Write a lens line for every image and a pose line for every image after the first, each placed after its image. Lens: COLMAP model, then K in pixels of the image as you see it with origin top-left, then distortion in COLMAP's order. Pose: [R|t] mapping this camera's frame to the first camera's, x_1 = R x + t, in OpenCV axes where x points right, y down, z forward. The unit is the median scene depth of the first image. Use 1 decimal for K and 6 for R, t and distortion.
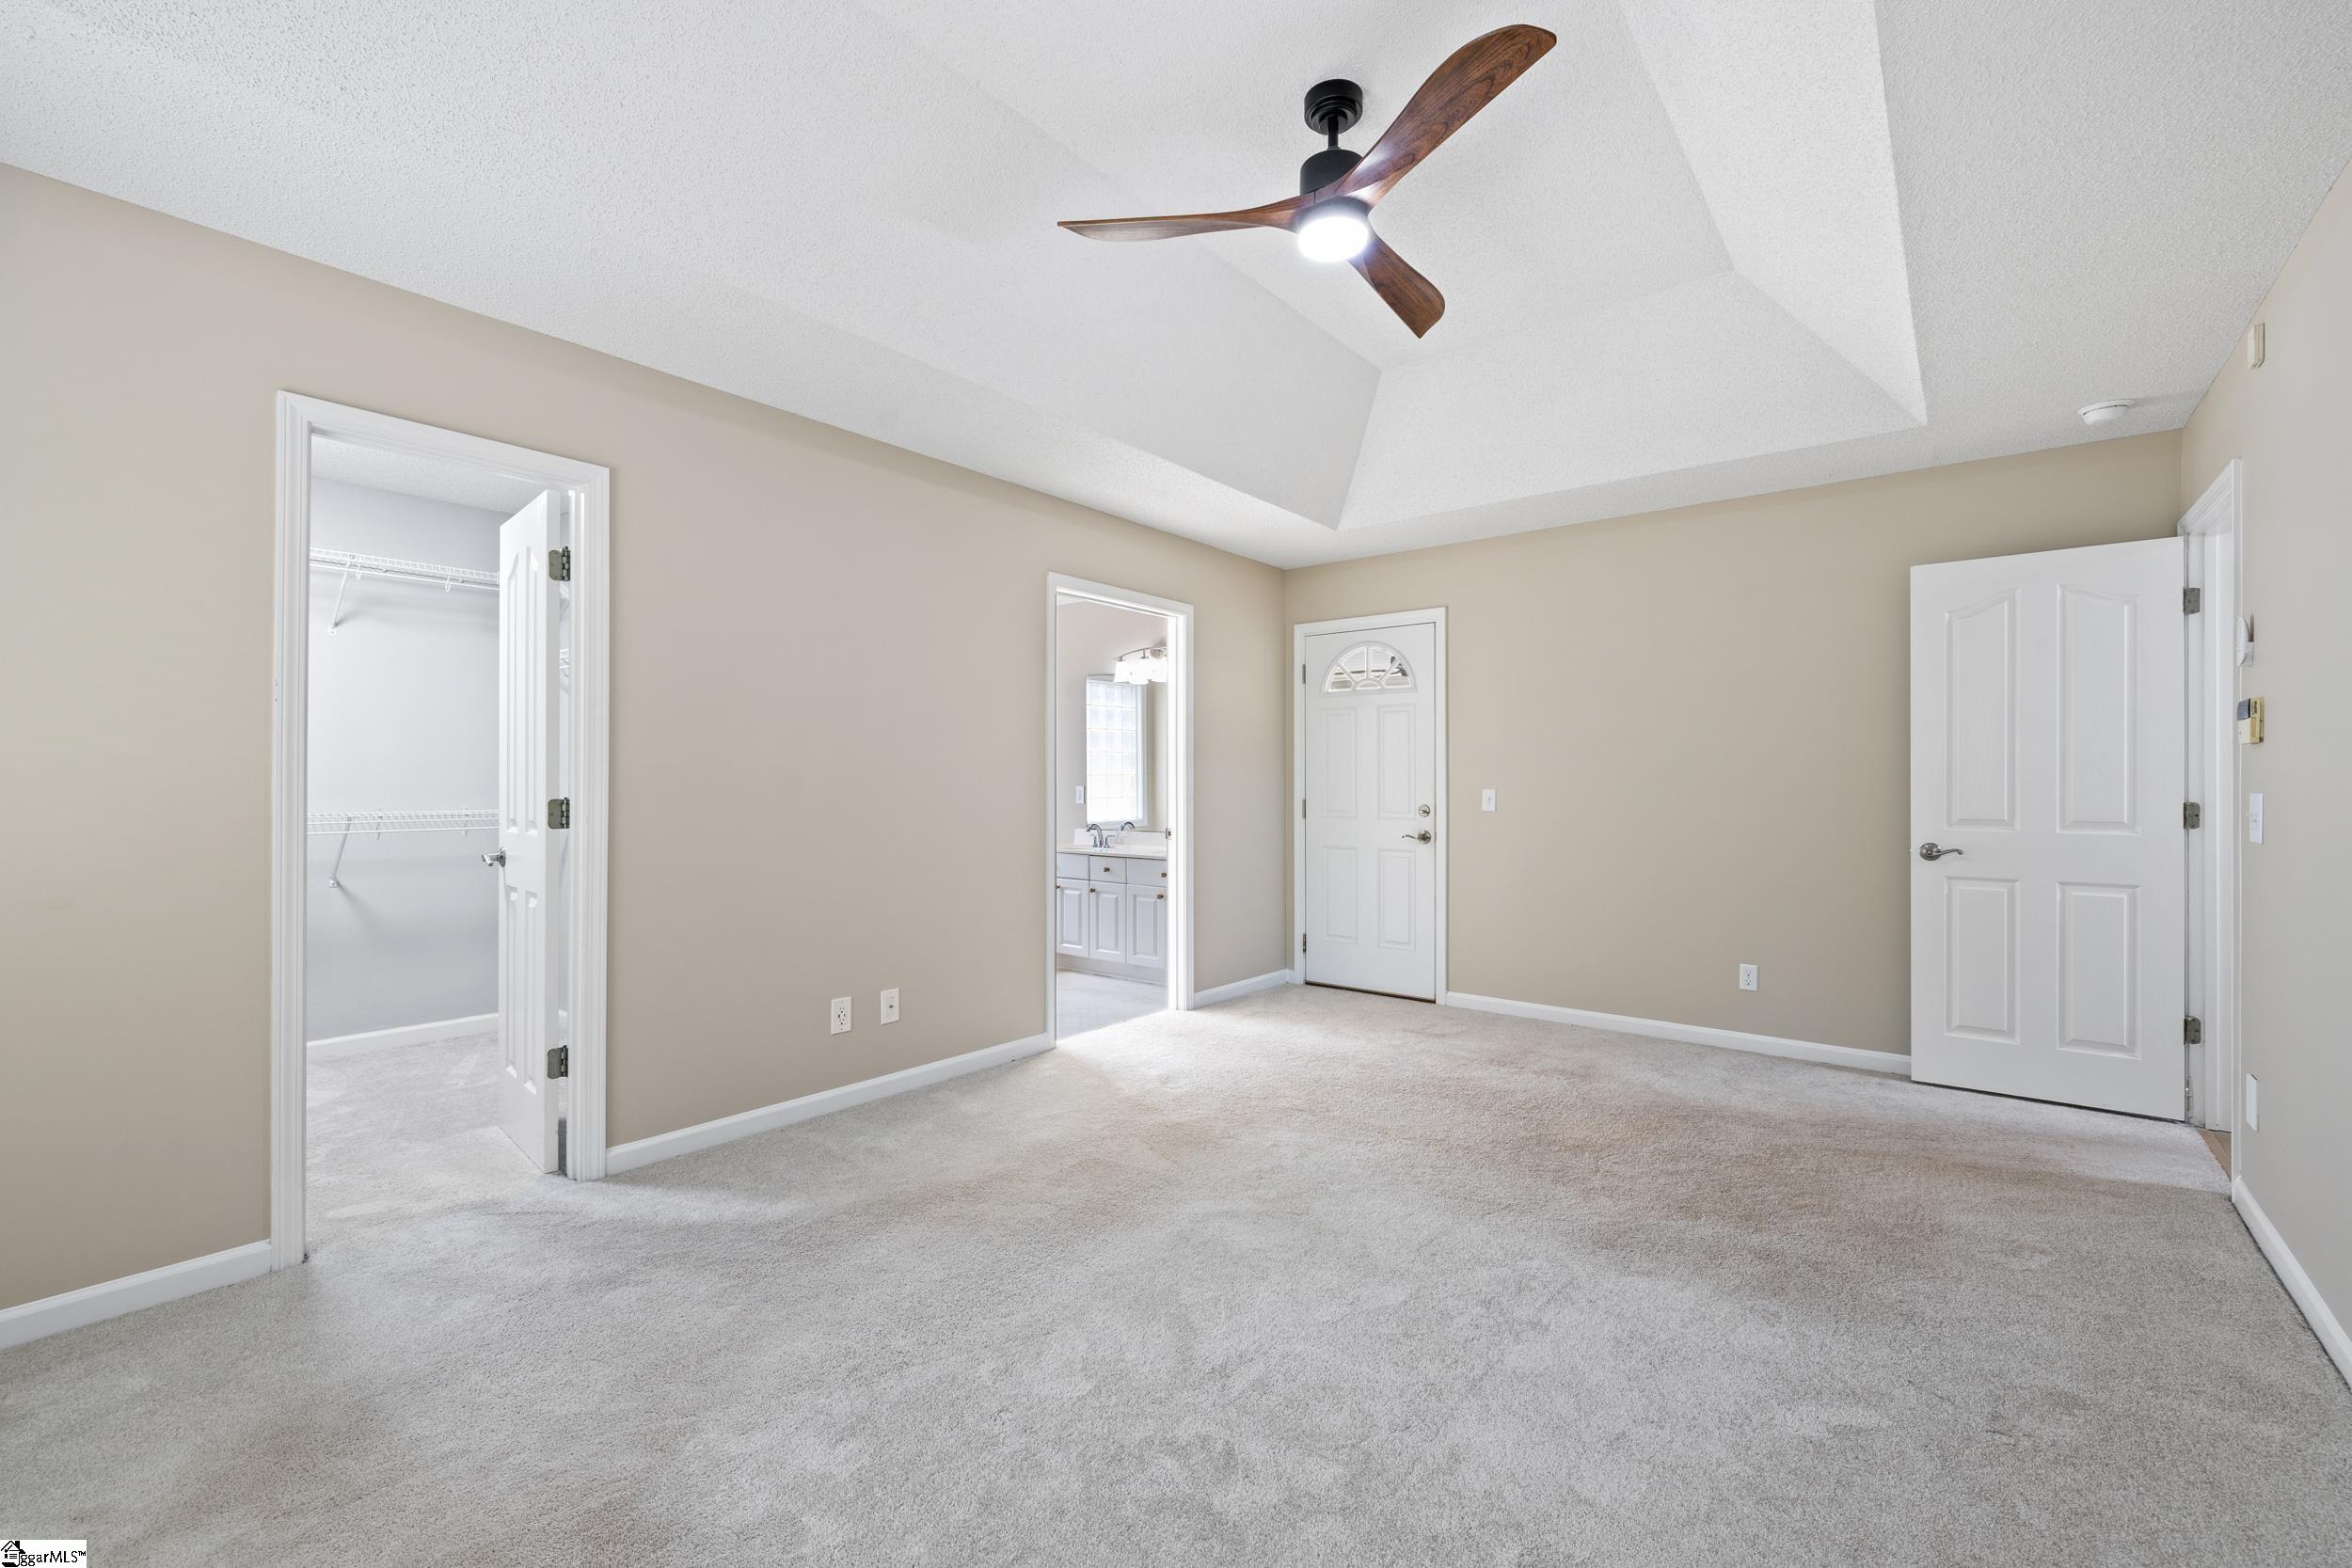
lens RADIAL K [[990.8, 0, 1178.5], [0, 990.8, 786.7], [0, 0, 1]] dist [-0.001996, 0.000646]
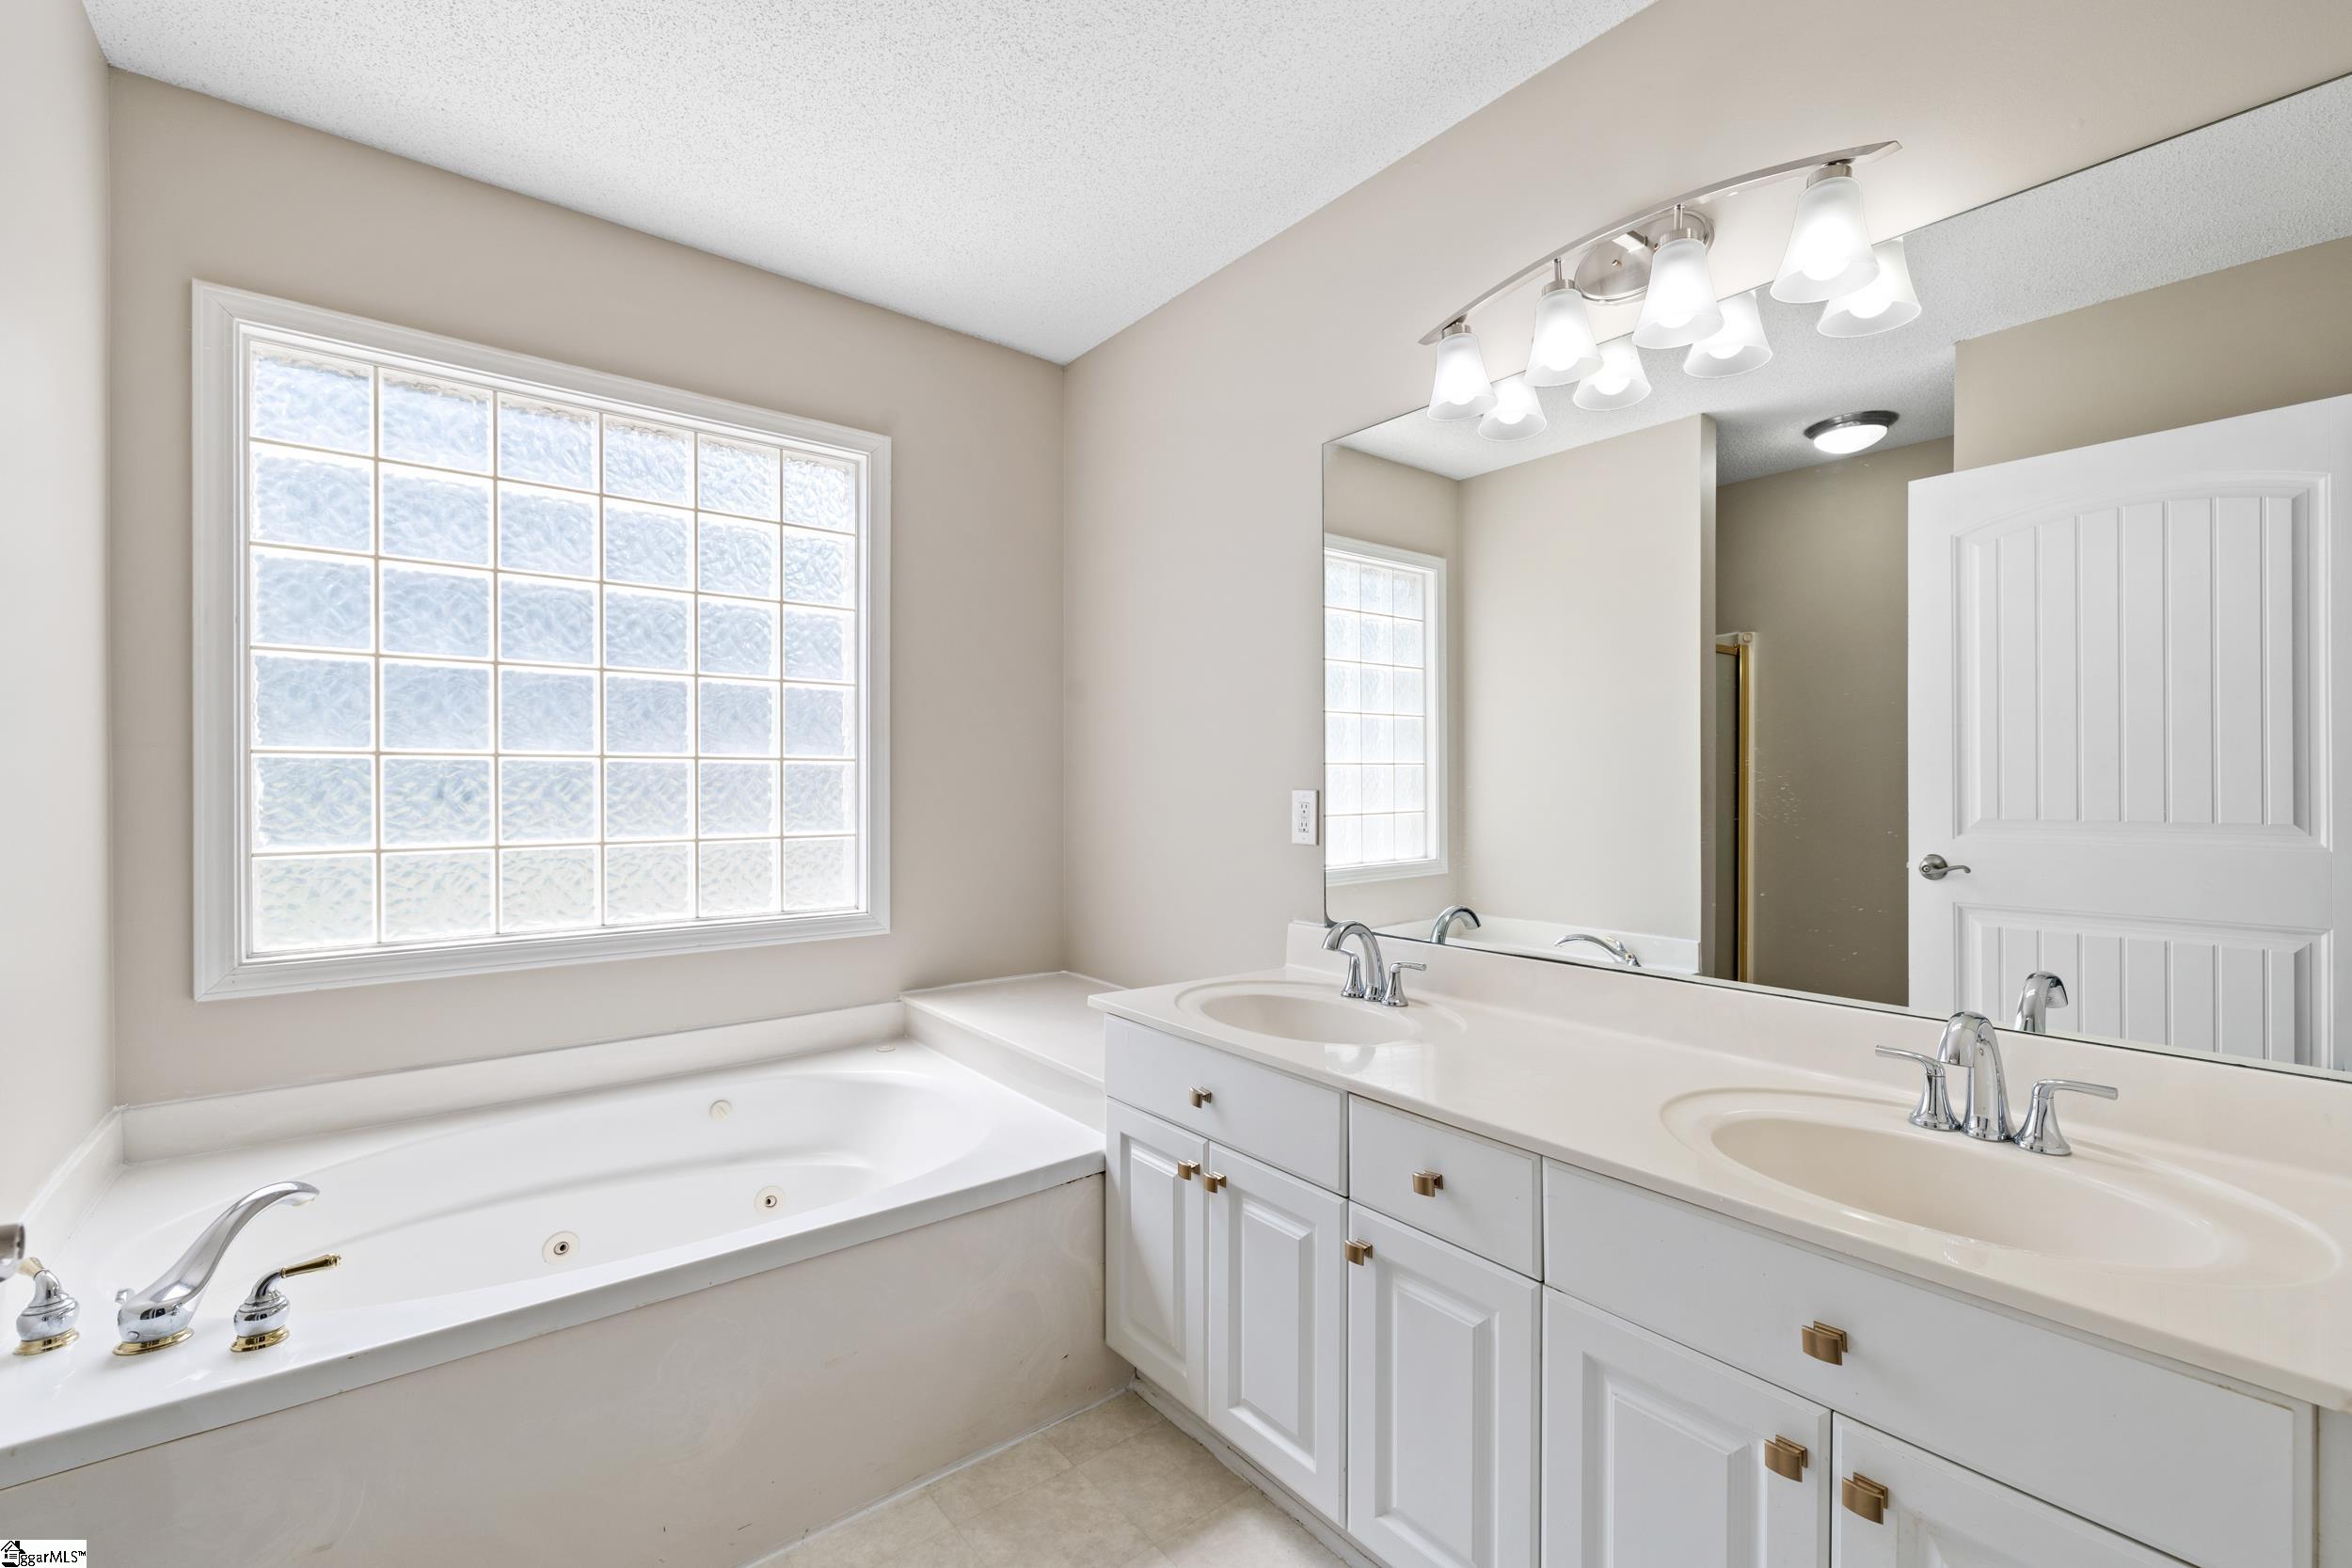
lens RADIAL K [[990.8, 0, 1166.9], [0, 990.8, 792.4], [0, 0, 1]] dist [-0.001996, 0.000646]
pose [[0.973143, 0.005969, -0.230126, -0.065469], [-0.004509, 0.999966, 0.006870, -0.001862], [0.230159, -0.005648, 0.973137, 0.641969]]
